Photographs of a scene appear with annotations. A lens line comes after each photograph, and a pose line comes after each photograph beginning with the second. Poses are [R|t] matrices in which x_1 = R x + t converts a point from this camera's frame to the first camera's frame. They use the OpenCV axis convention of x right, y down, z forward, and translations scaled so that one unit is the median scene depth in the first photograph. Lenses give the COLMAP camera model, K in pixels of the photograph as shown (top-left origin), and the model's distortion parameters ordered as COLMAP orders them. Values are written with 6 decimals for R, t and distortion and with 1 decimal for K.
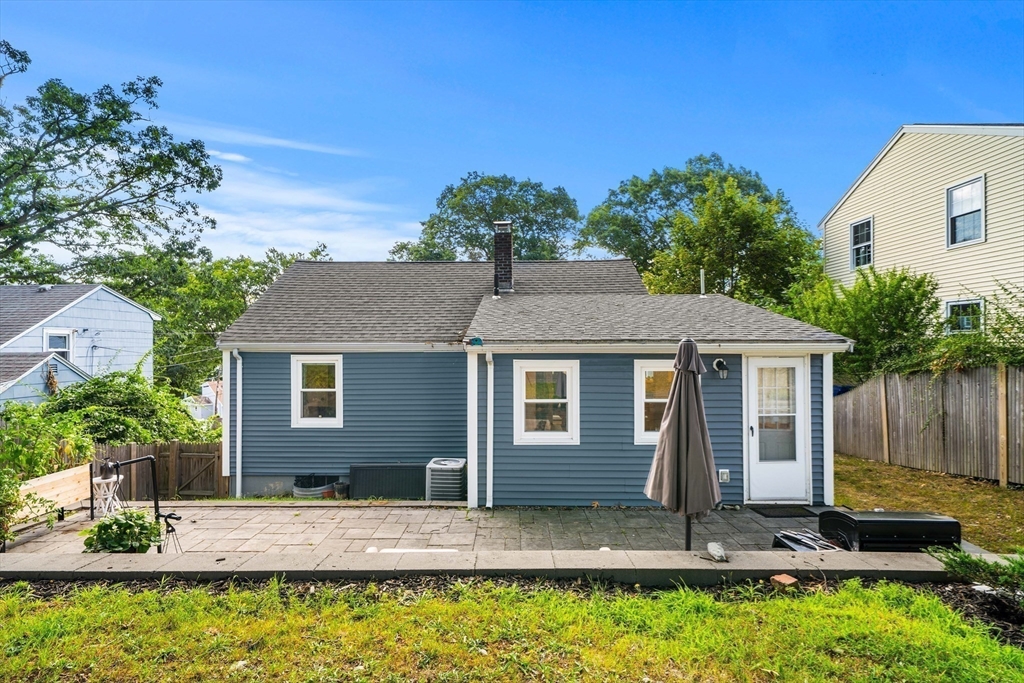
lens RADIAL K [[501.0, 0, 503.3], [0, 501.0, 339.2], [0, 0, 1]] dist [0.000368, 0.000126]
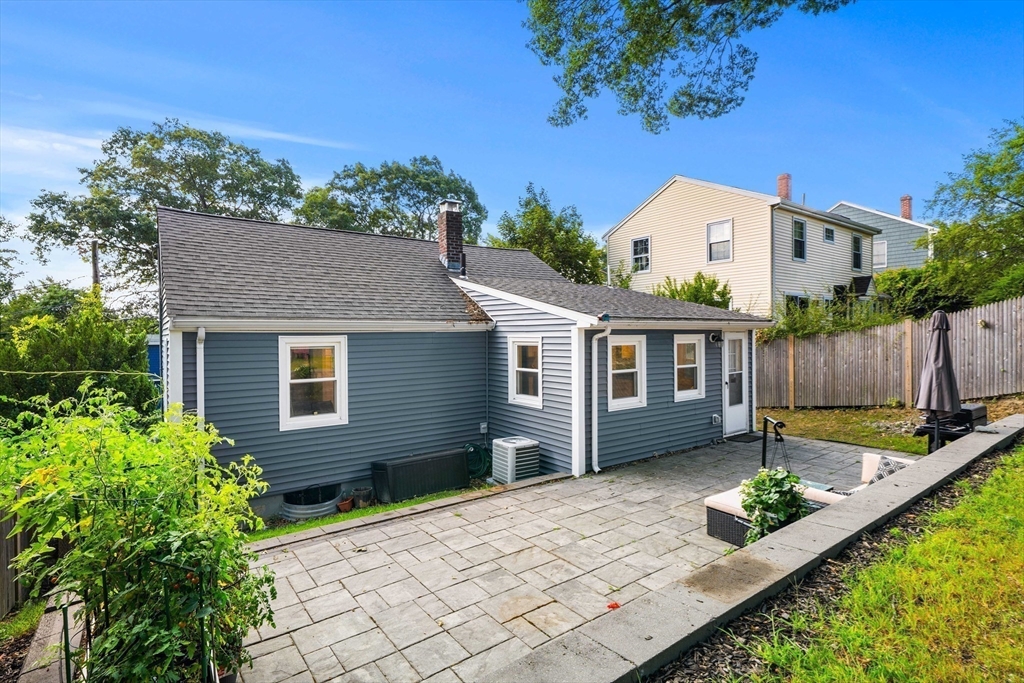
lens RADIAL K [[501.0, 0, 503.3], [0, 501.0, 339.2], [0, 0, 1]] dist [0.000368, 0.000126]
pose [[0.801561, -0.010703, 0.597817, -0.610094], [-0.000421, 0.999829, 0.018466, 0.021937], [-0.597913, -0.015053, 0.801420, 0.187054]]
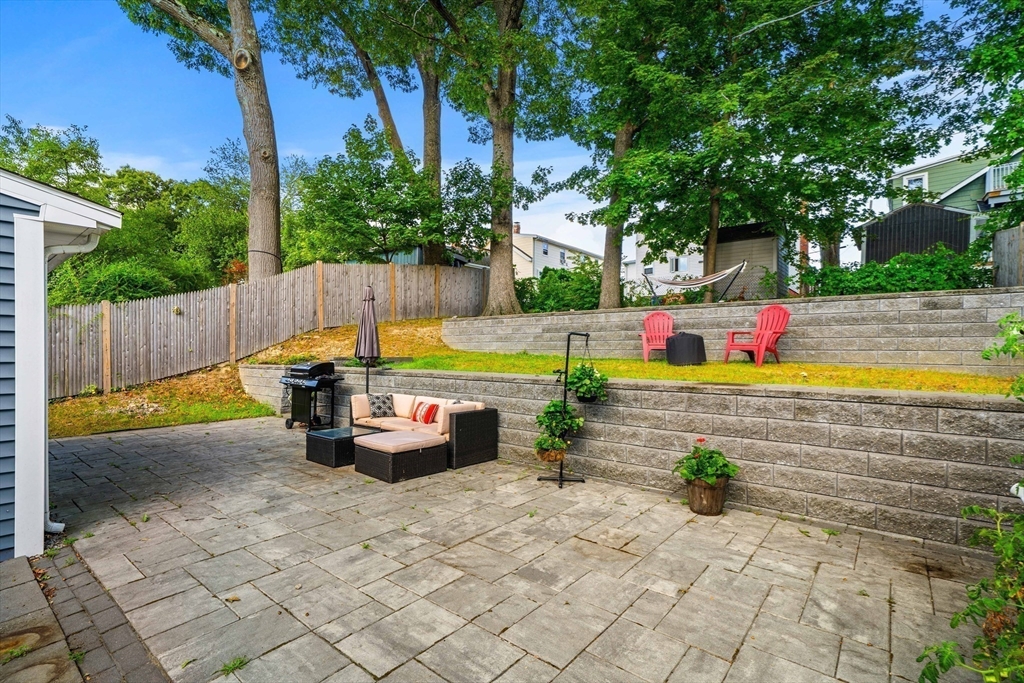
lens RADIAL K [[475.0, 0, 507.4], [0, 475.0, 352.9], [0, 0, 1]] dist [-0.000608, 0.000069]
pose [[-0.782773, -0.001333, 0.622306, -0.514237], [-0.010012, 0.999895, -0.010452, 0.110718], [-0.622227, -0.014412, -0.782704, 0.797969]]
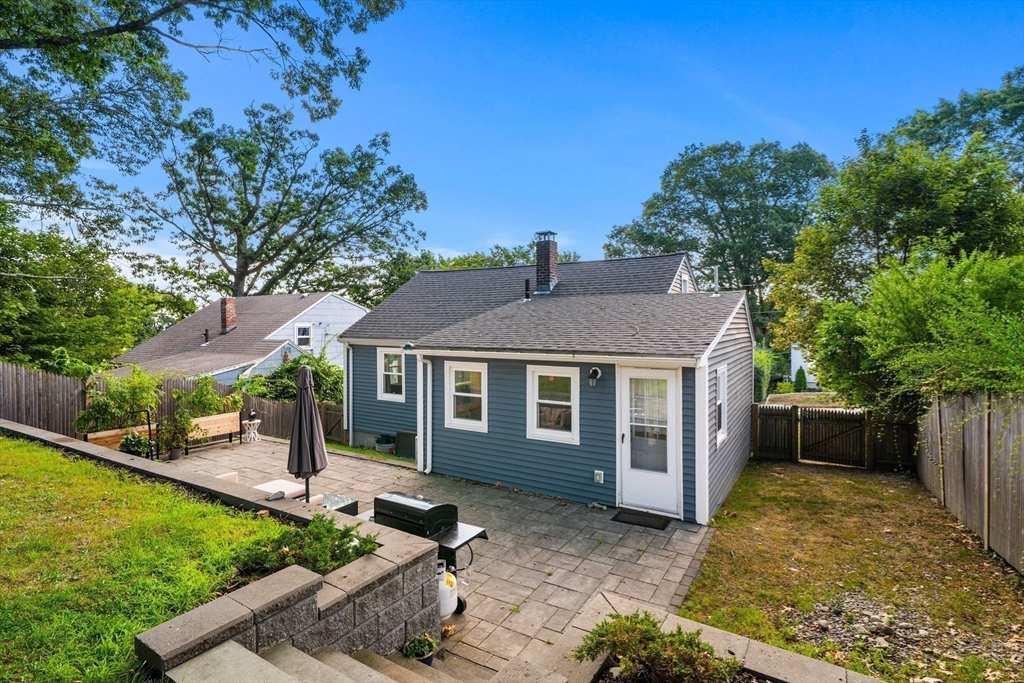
lens RADIAL K [[502.6, 0, 508.8], [0, 502.6, 320.5], [0, 0, 1]] dist [-0.001815, -0.000783]
pose [[0.863058, -0.000867, -0.505104, 0.598254], [0.006134, 0.999943, 0.008764, -0.052859], [0.505067, -0.010662, 0.863014, -0.015862]]
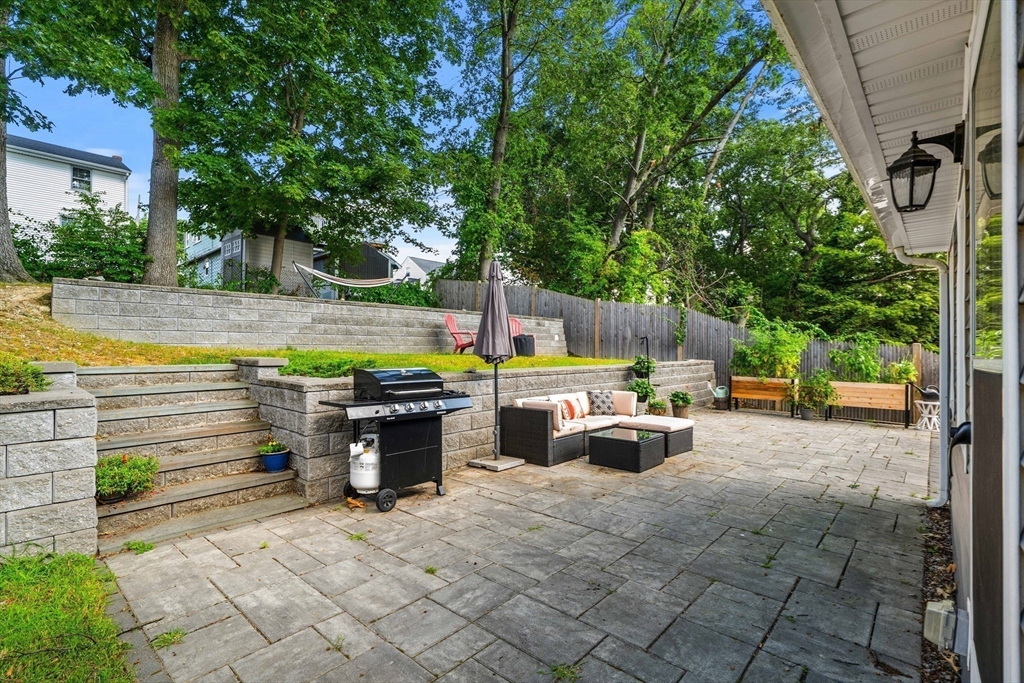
lens RADIAL K [[475.0, 0, 507.4], [0, 475.0, 352.9], [0, 0, 1]] dist [-0.000608, 0.000069]
pose [[-0.659741, 0.008732, -0.751442, 0.535443], [0.009911, 0.999947, 0.002918, 0.106773], [0.751427, -0.005522, -0.659793, 0.721281]]
